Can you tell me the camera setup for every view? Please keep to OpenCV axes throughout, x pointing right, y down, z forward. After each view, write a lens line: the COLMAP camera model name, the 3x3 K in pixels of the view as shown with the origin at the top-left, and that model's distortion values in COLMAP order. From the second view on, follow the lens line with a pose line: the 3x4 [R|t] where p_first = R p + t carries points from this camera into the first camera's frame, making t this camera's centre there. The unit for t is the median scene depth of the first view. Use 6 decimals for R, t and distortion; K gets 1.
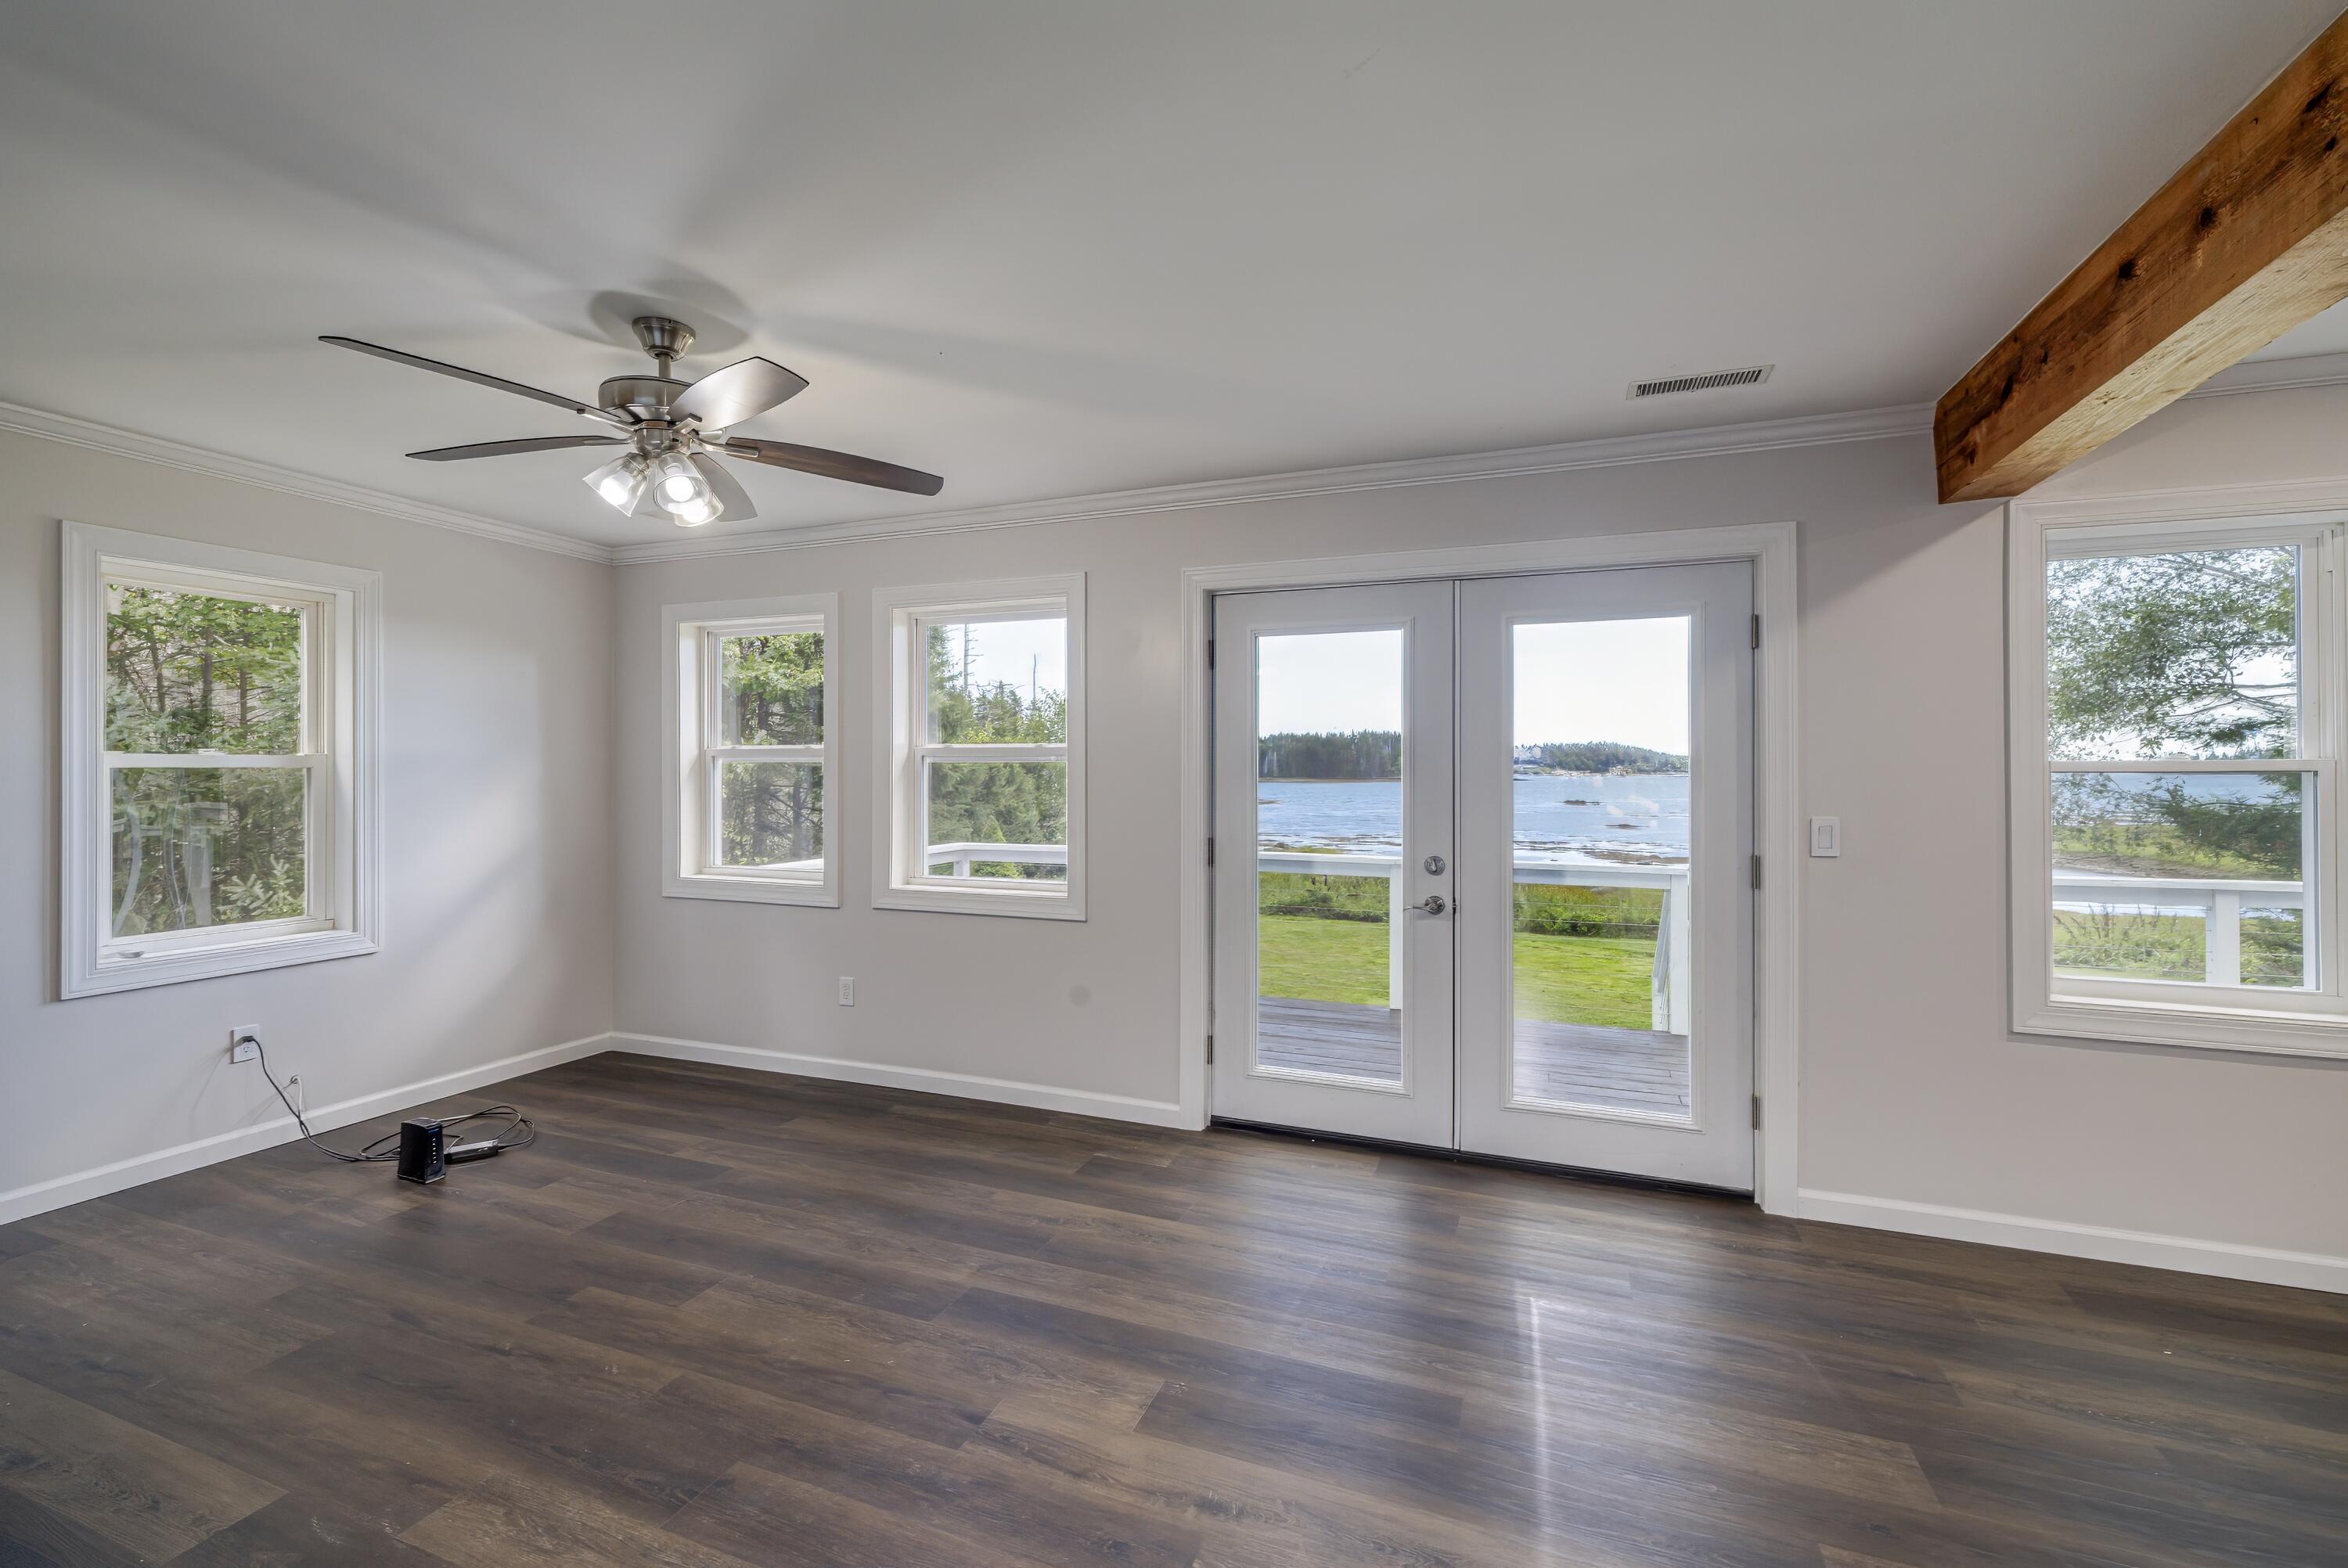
lens RADIAL K [[977.9, 0, 1171.7], [0, 977.9, 768.5], [0, 0, 1]] dist [-0.007891, 0.000406]
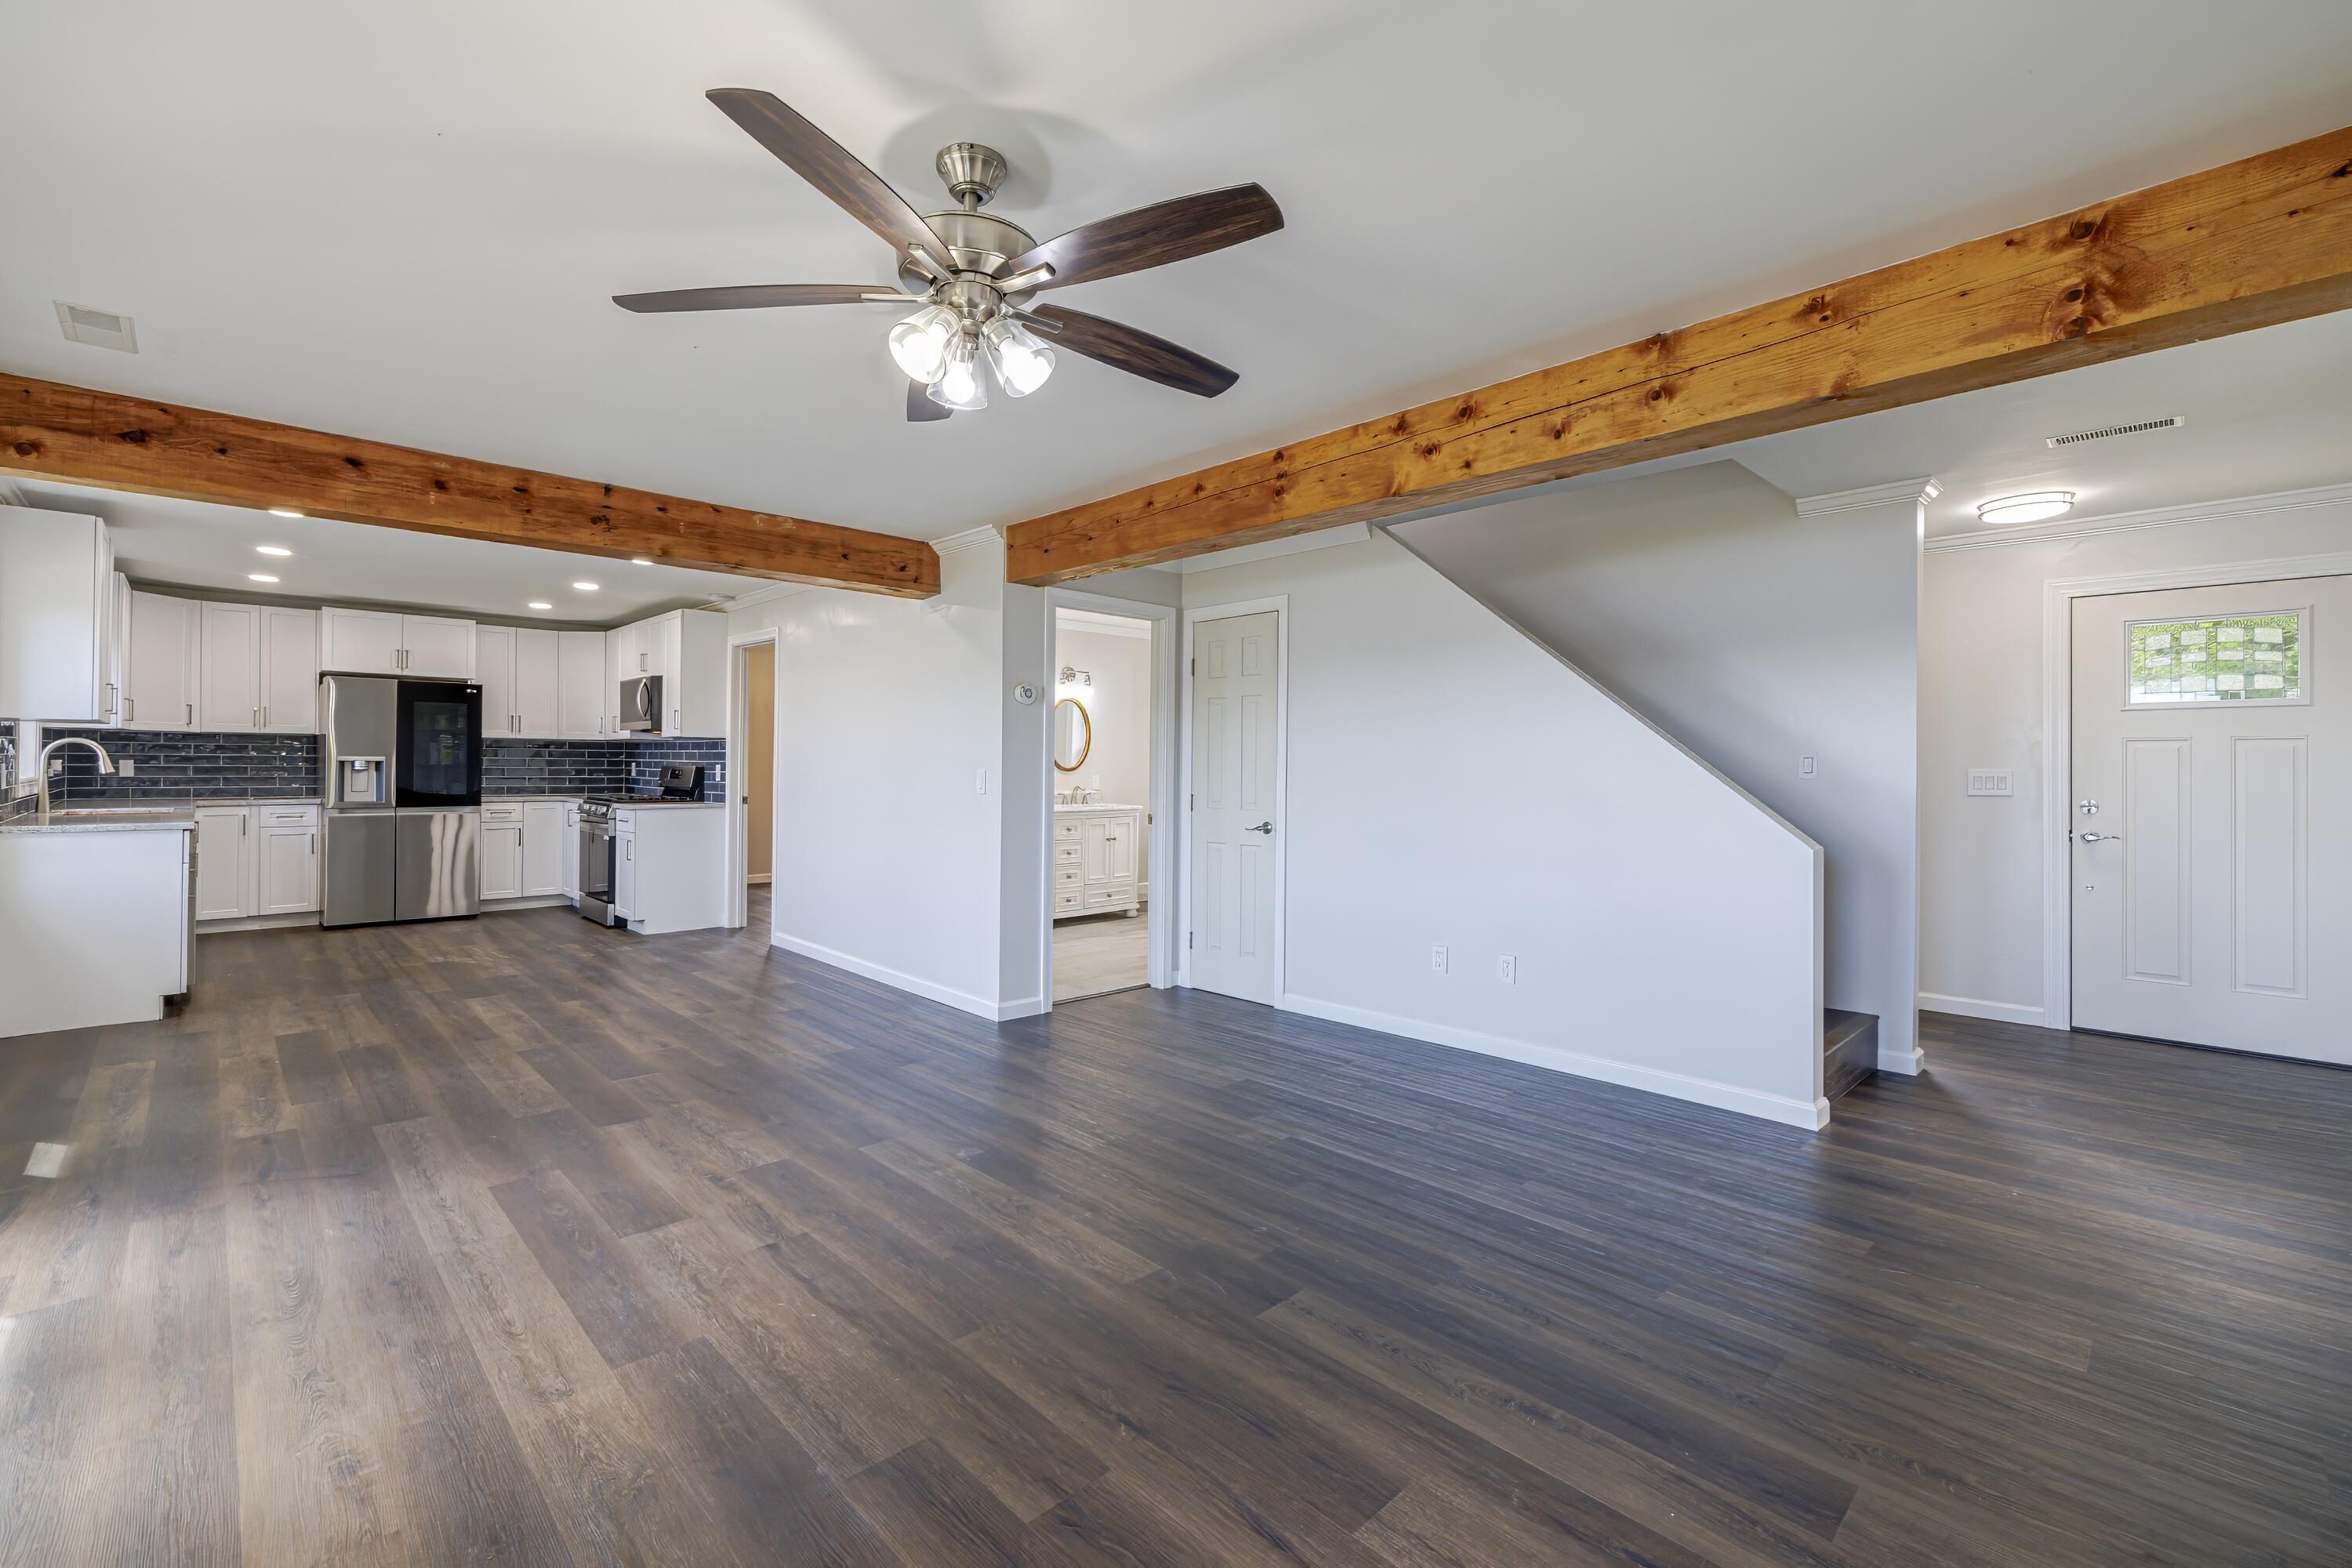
lens RADIAL K [[979.7, 0, 1158.7], [0, 979.7, 763.4], [0, 0, 1]] dist [-0.007891, 0.000406]
pose [[-0.901101, -0.008088, 0.433534, -1.110276], [-0.012741, 0.999888, -0.007830, 0.057851], [-0.433422, -0.012580, -0.901103, 1.810646]]
